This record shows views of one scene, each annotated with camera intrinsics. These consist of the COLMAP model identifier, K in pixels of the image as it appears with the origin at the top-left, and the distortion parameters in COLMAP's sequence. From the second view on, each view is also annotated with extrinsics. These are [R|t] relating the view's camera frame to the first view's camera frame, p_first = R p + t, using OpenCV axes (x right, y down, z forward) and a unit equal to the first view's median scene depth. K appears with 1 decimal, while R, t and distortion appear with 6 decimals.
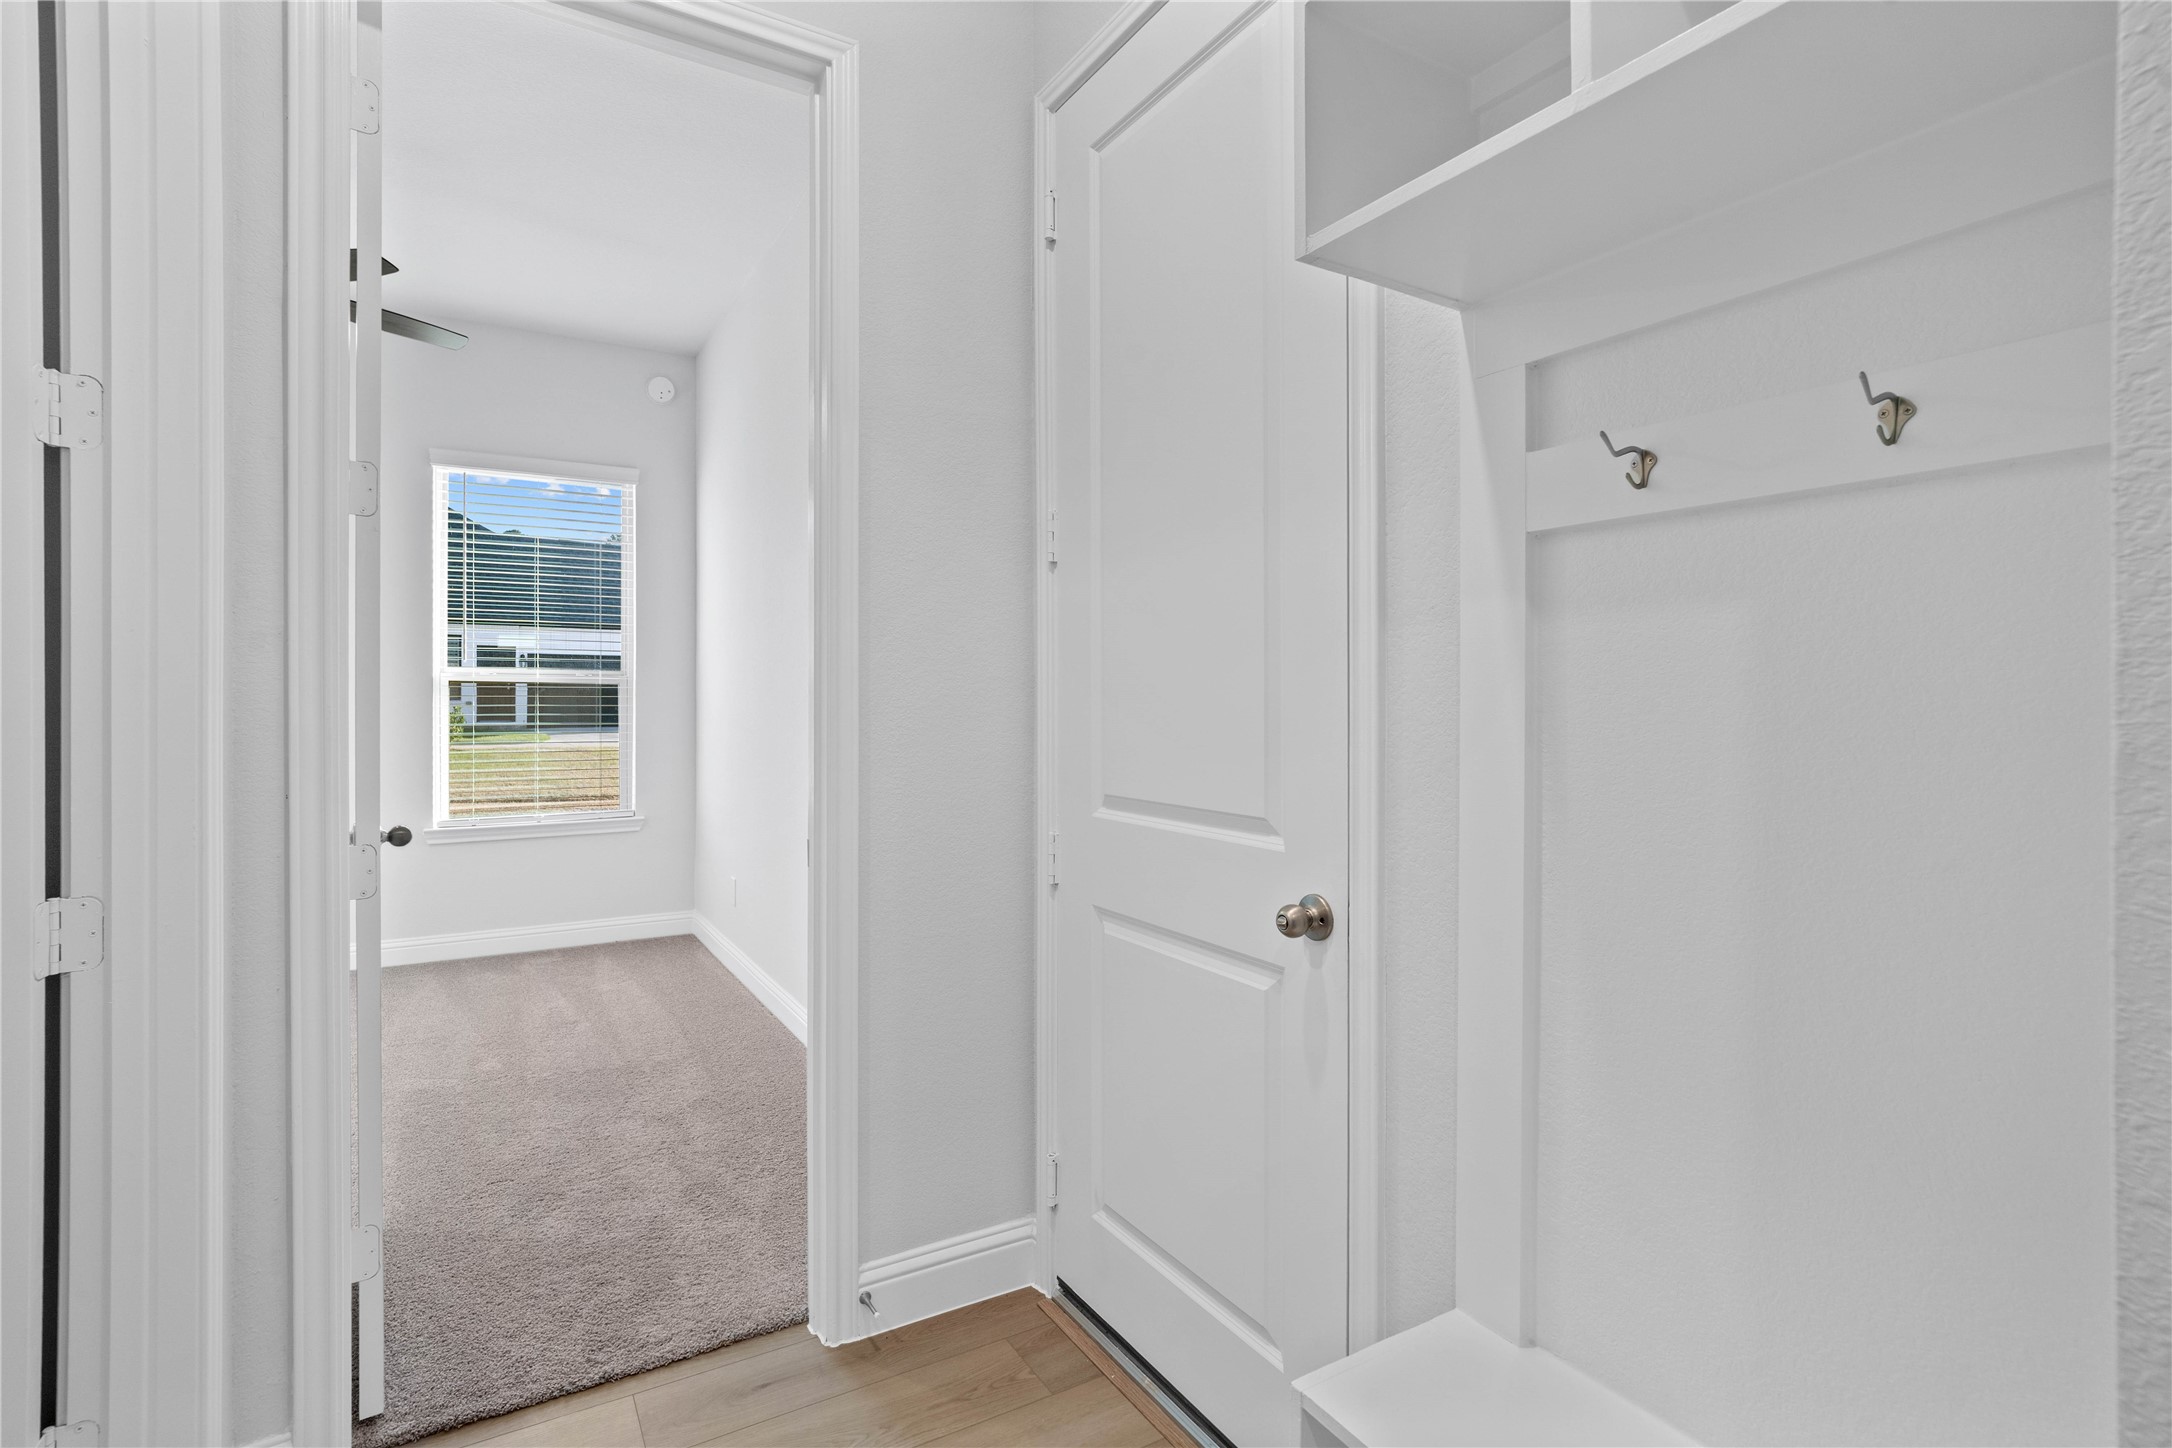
lens RADIAL K [[1039.5, 0, 1084.1], [0, 1039.5, 696.5], [0, 0, 1]] dist [-0.003648, 0.001302]
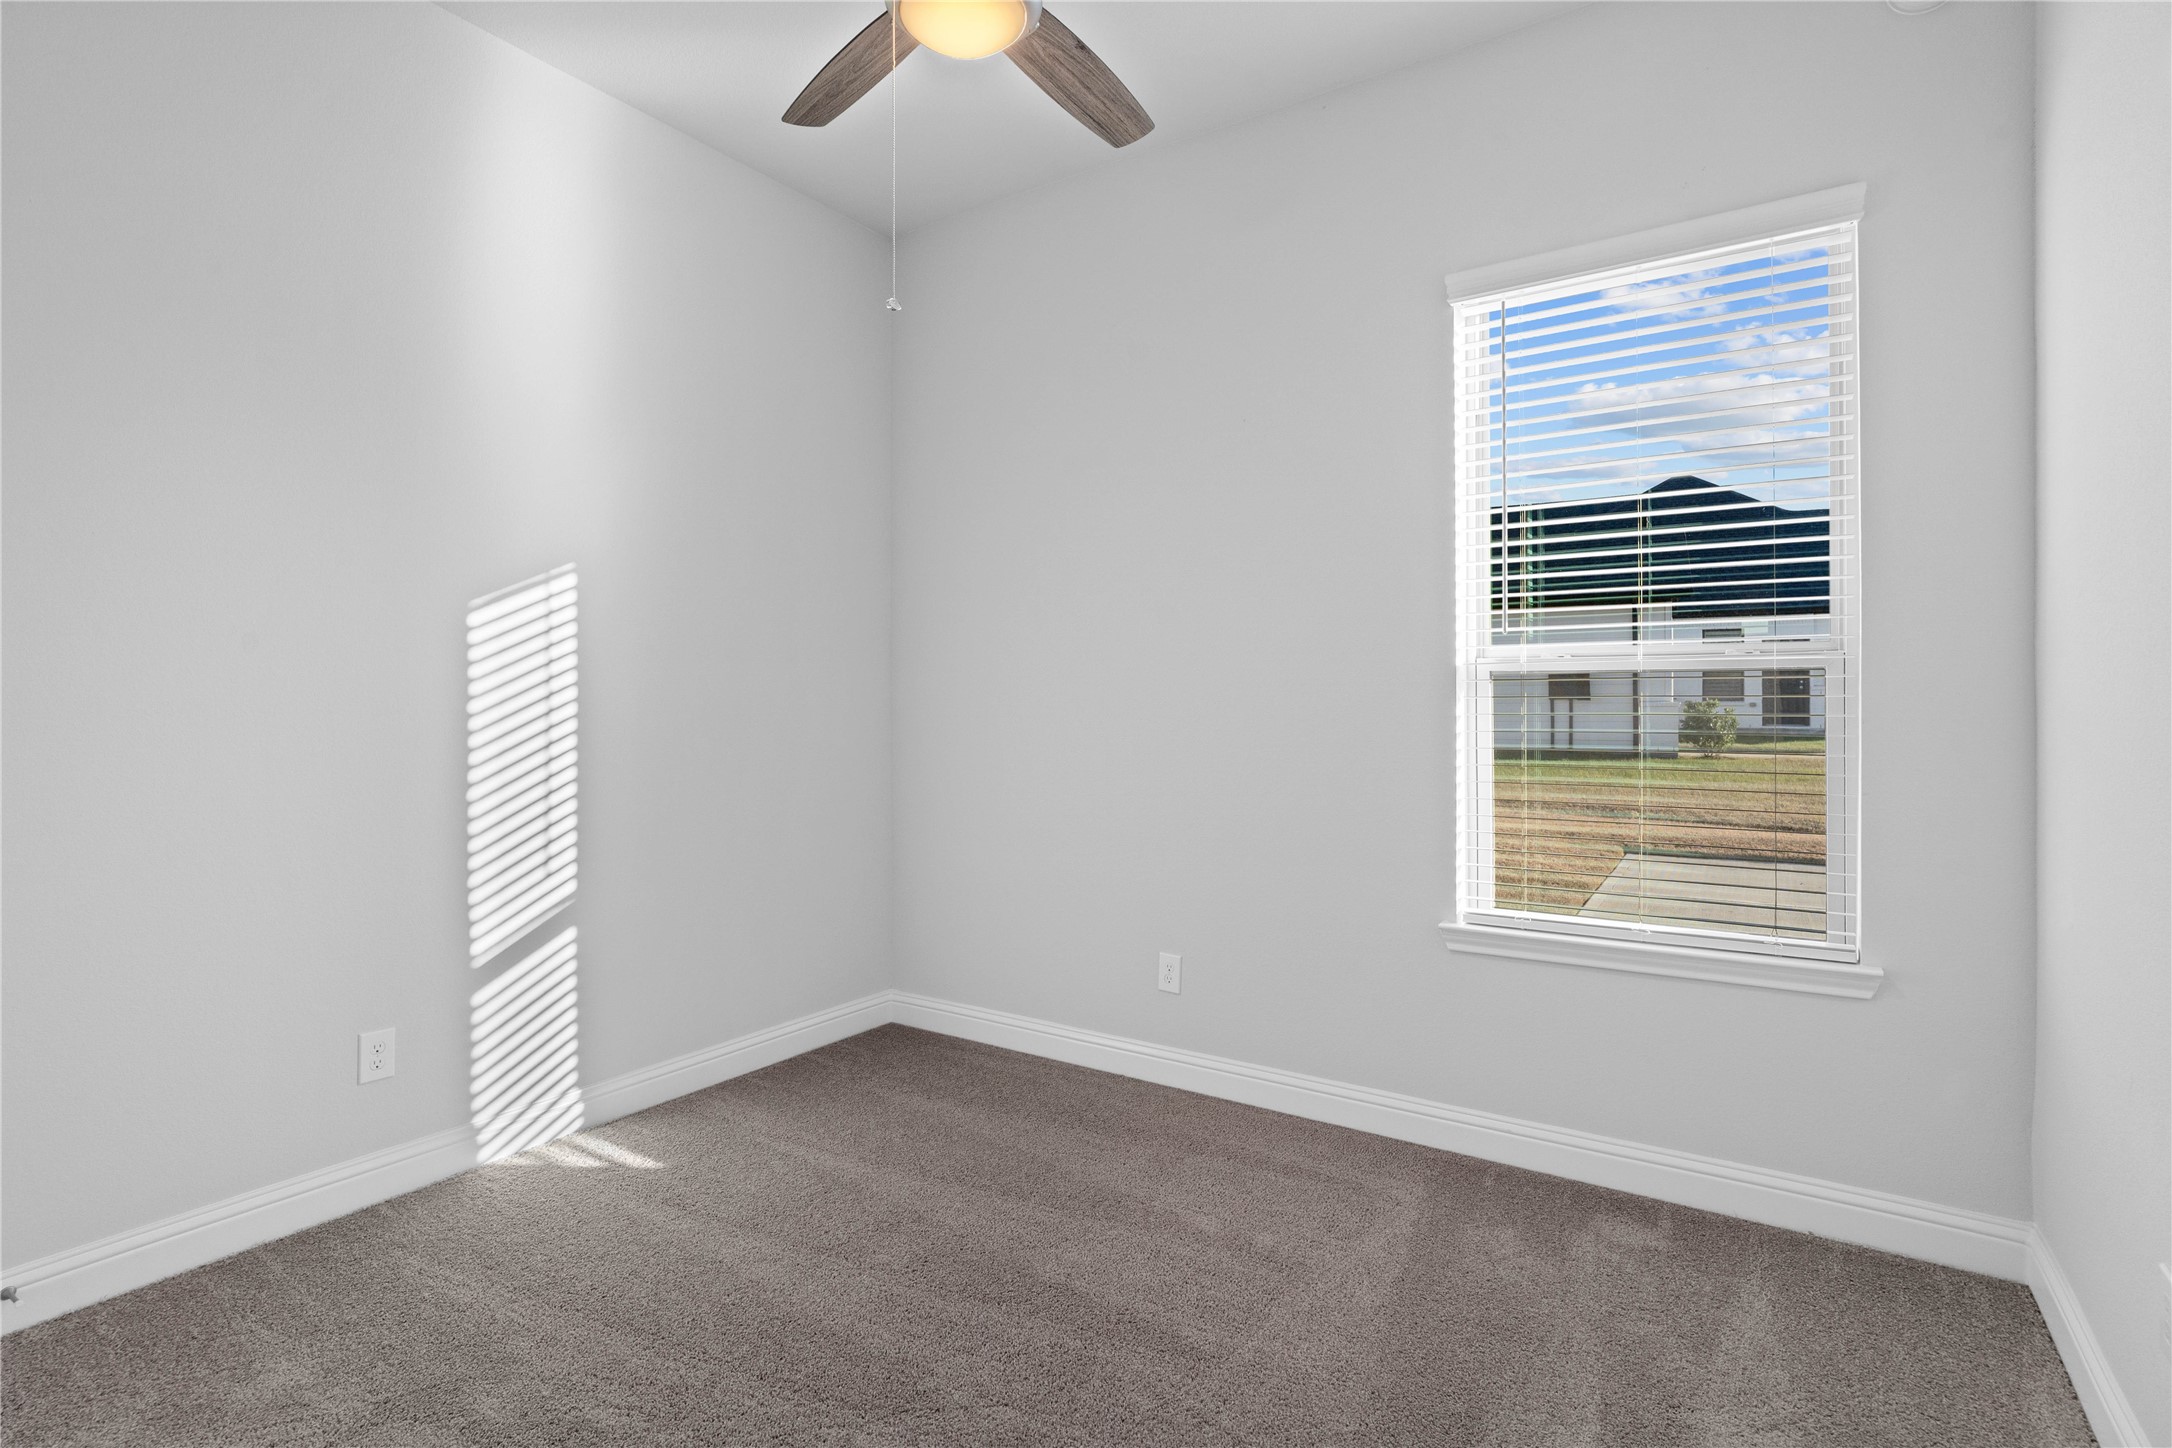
lens RADIAL K [[1039.5, 0, 1084.1], [0, 1039.5, 696.5], [0, 0, 1]] dist [-0.003648, 0.001302]
pose [[0.432390, -0.009712, -0.901634, -0.177599], [0.008243, 0.999943, -0.006817, 0.001777], [0.901649, -0.004485, 0.432446, 0.516174]]
